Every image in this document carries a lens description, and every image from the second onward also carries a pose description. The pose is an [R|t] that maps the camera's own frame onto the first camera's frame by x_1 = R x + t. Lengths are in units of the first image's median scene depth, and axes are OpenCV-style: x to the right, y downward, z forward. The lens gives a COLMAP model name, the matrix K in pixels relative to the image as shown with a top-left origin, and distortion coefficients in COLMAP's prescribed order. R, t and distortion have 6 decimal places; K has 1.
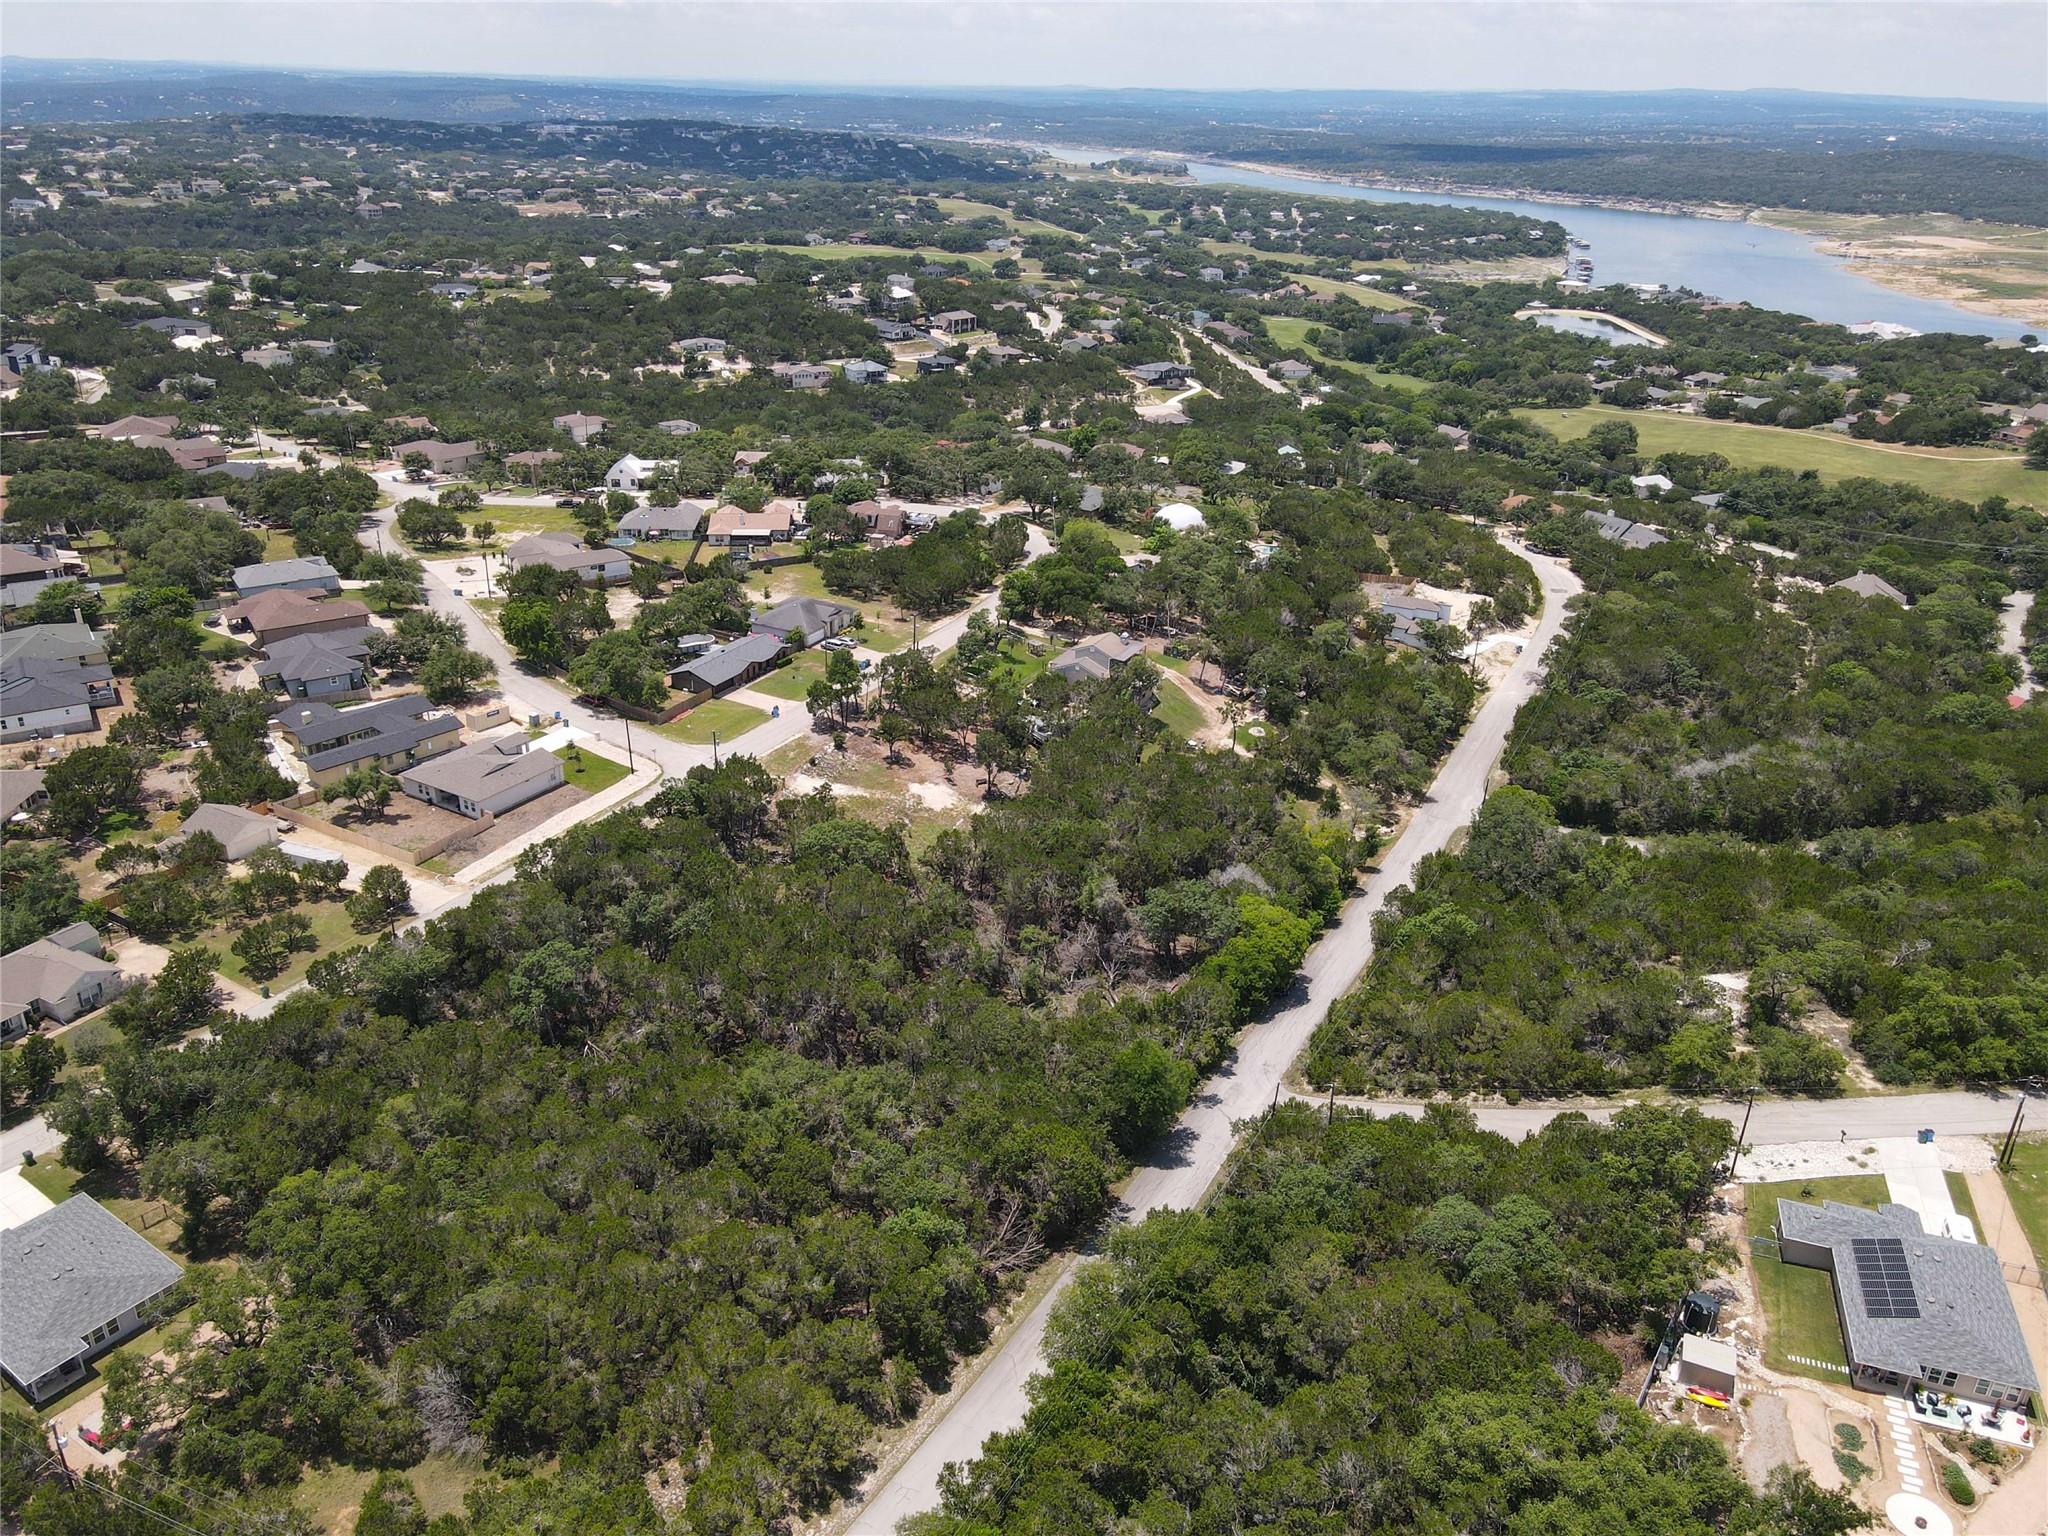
lens RADIAL K [[1504.7, 0, 1022.0], [0, 1504.7, 768.8], [0, 0, 1]] dist [0.011695, 0.012575]
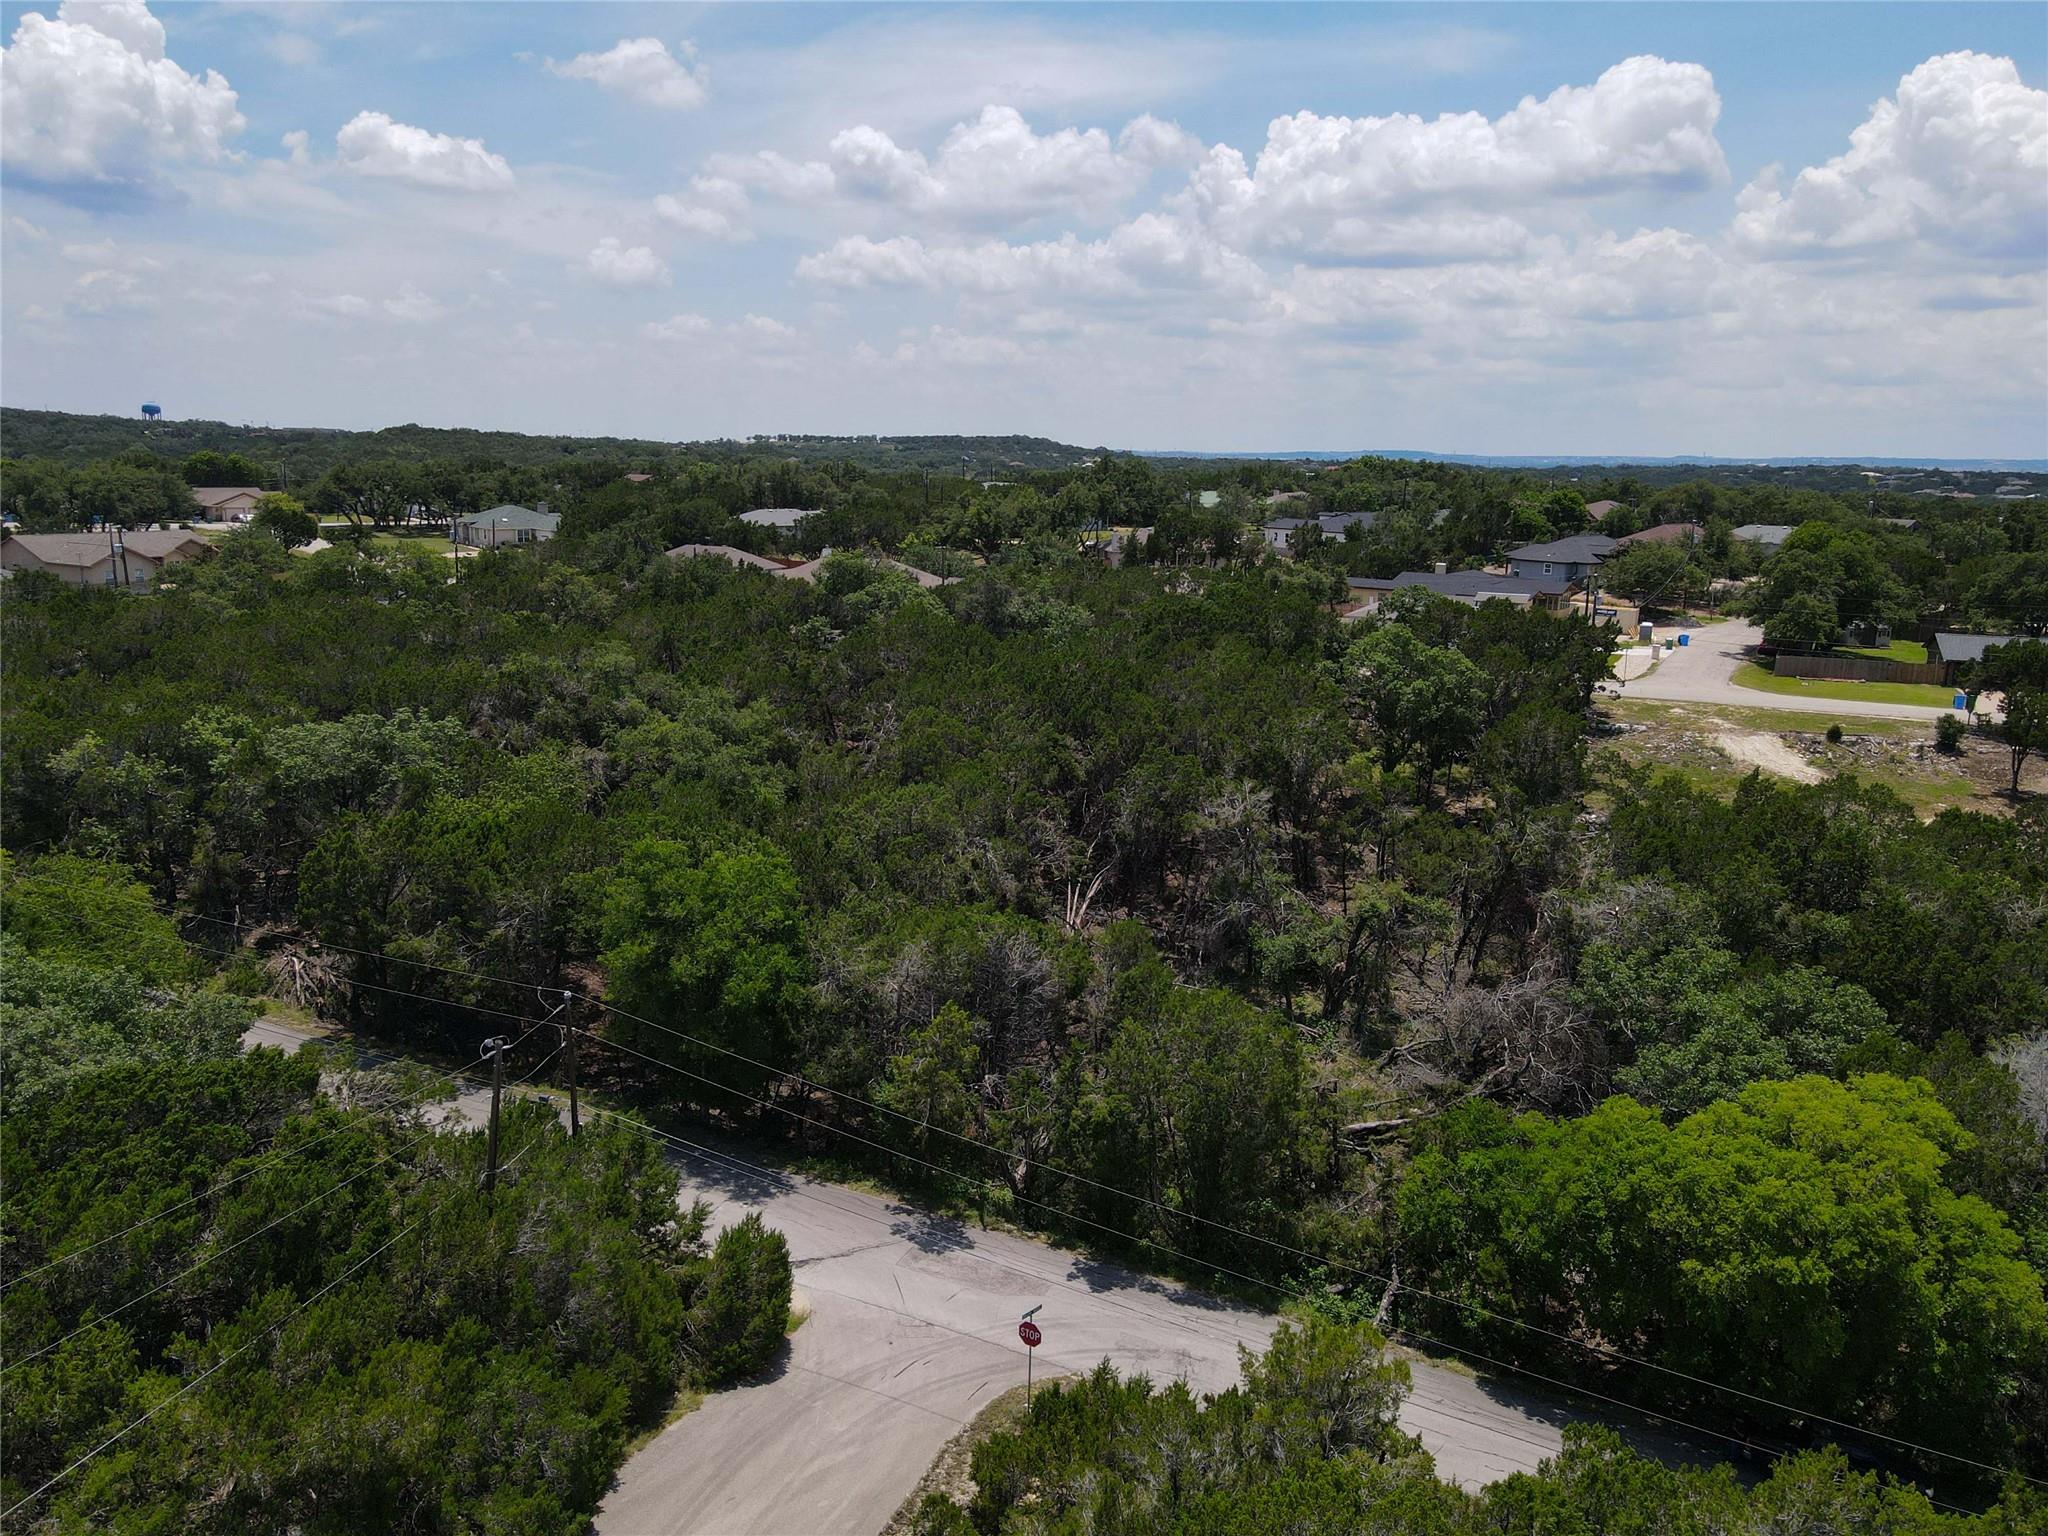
lens RADIAL K [[1504.7, 0, 1013.5], [0, 1504.7, 759.4], [0, 0, 1]] dist [0.011695, 0.012575]
pose [[0.110599, 0.182645, -0.976938, 0.282178], [-0.428159, 0.895833, 0.119009, 0.052729], [0.896910, 0.405123, 0.177280, 0.599745]]
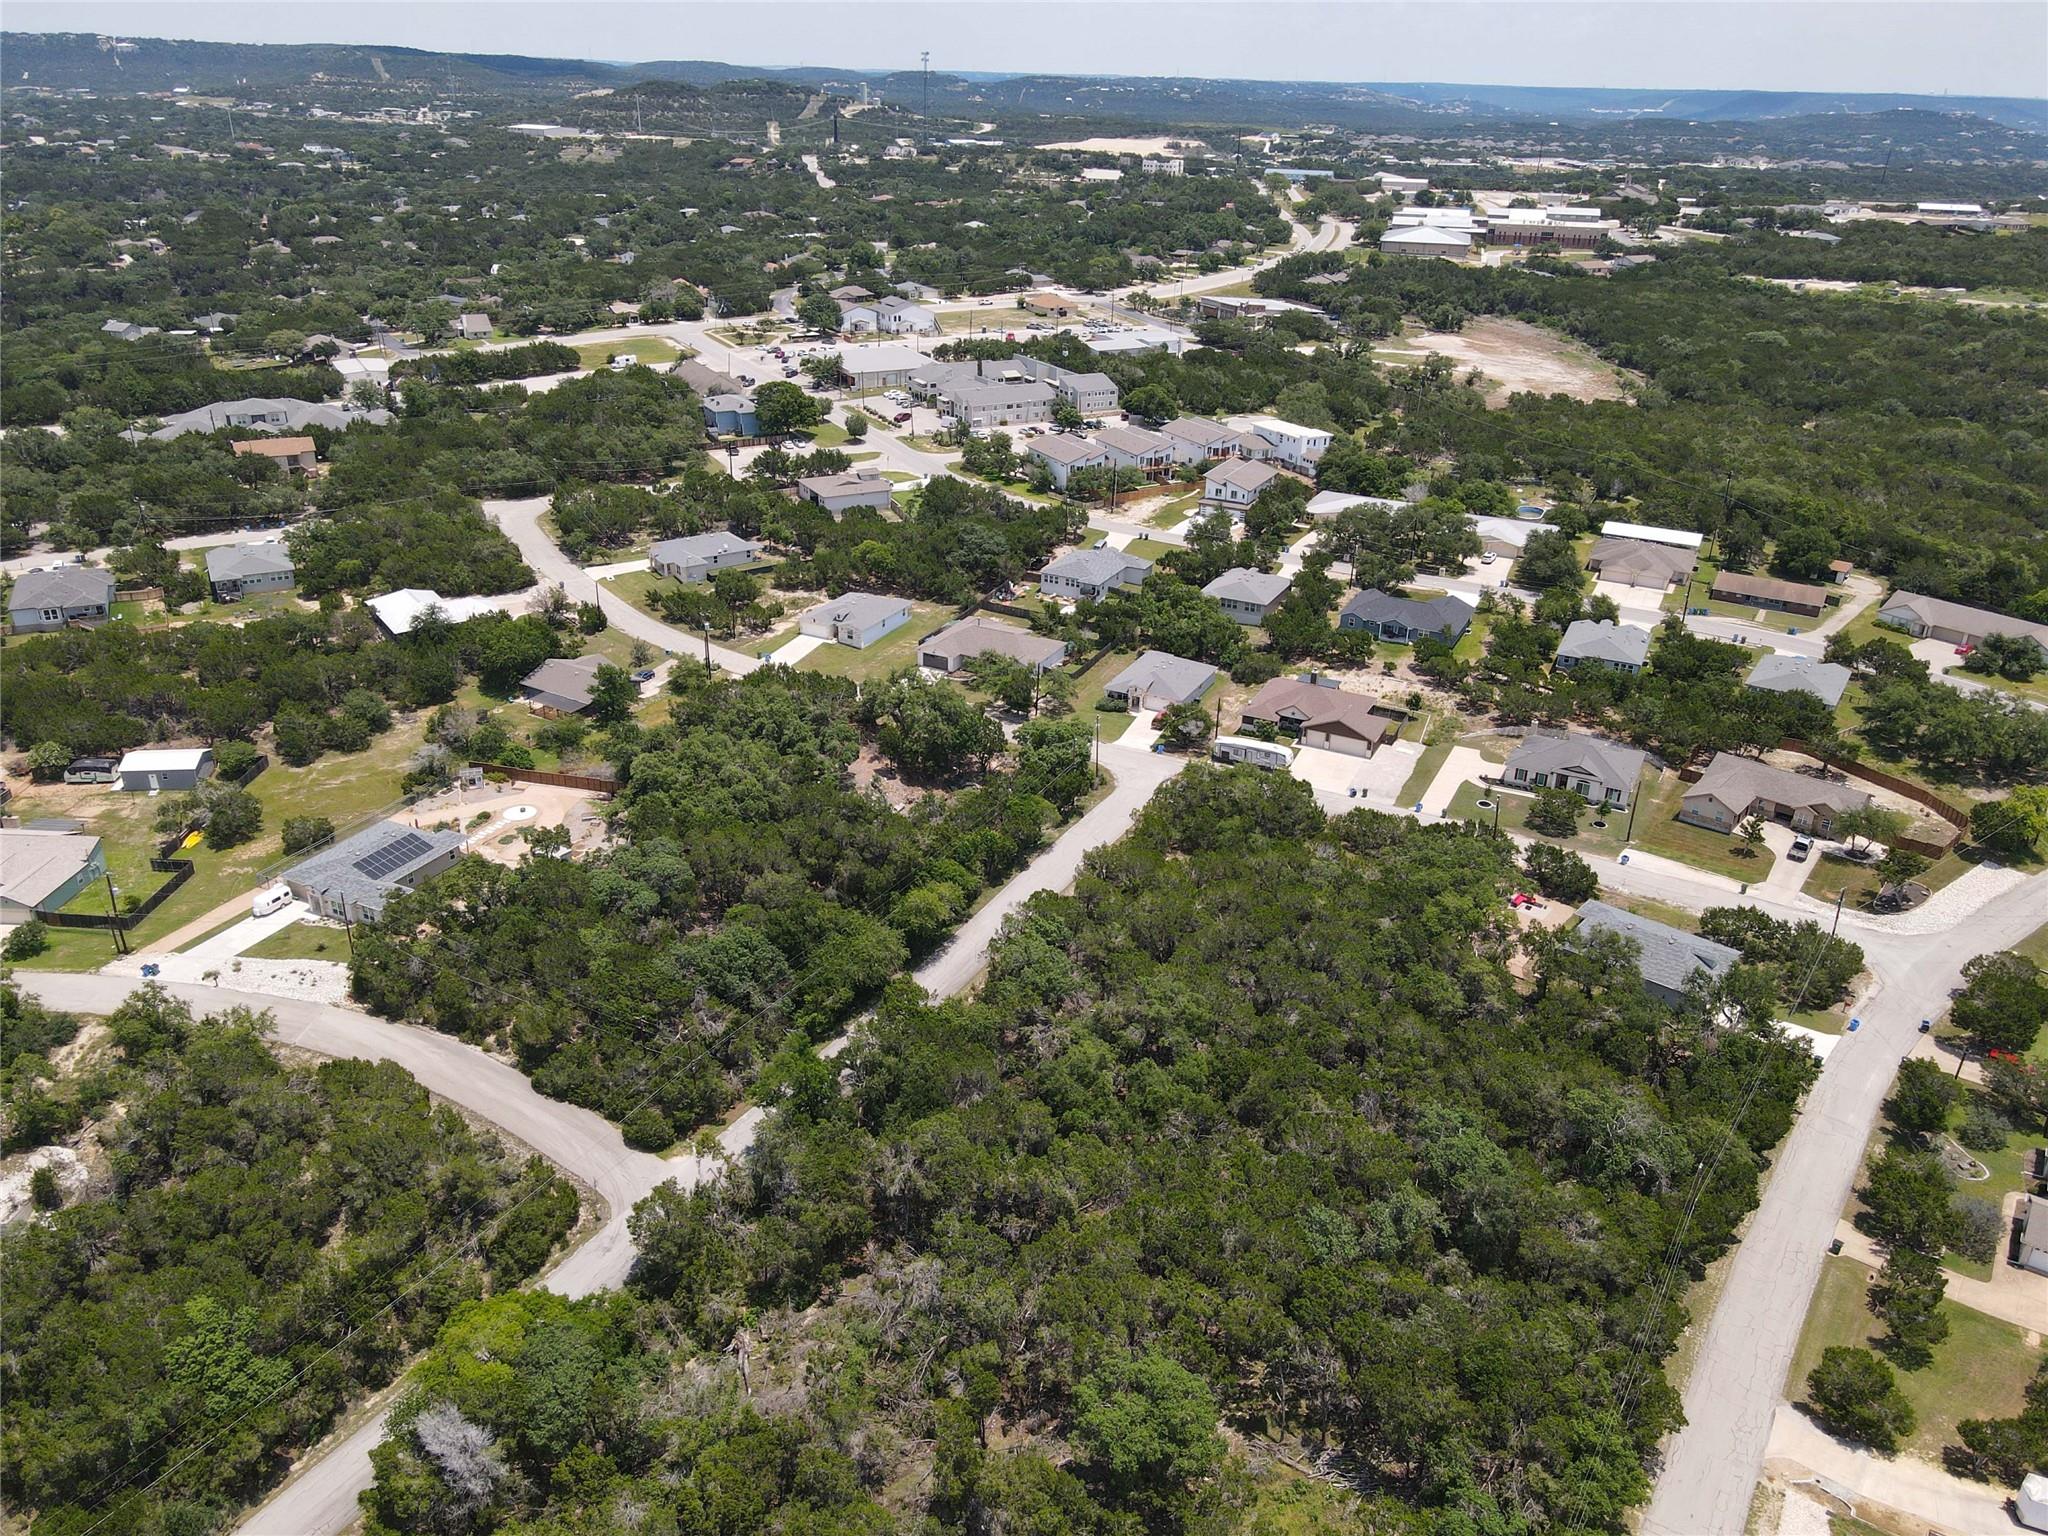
lens RADIAL K [[1504.7, 0, 1016.9], [0, 1504.7, 765.6], [0, 0, 1]] dist [0.011695, 0.012575]
pose [[-0.993418, -0.083283, 0.078641, -0.071142], [0.005724, 0.649602, 0.760253, -0.412867], [-0.114401, 0.755699, -0.644850, 0.893985]]
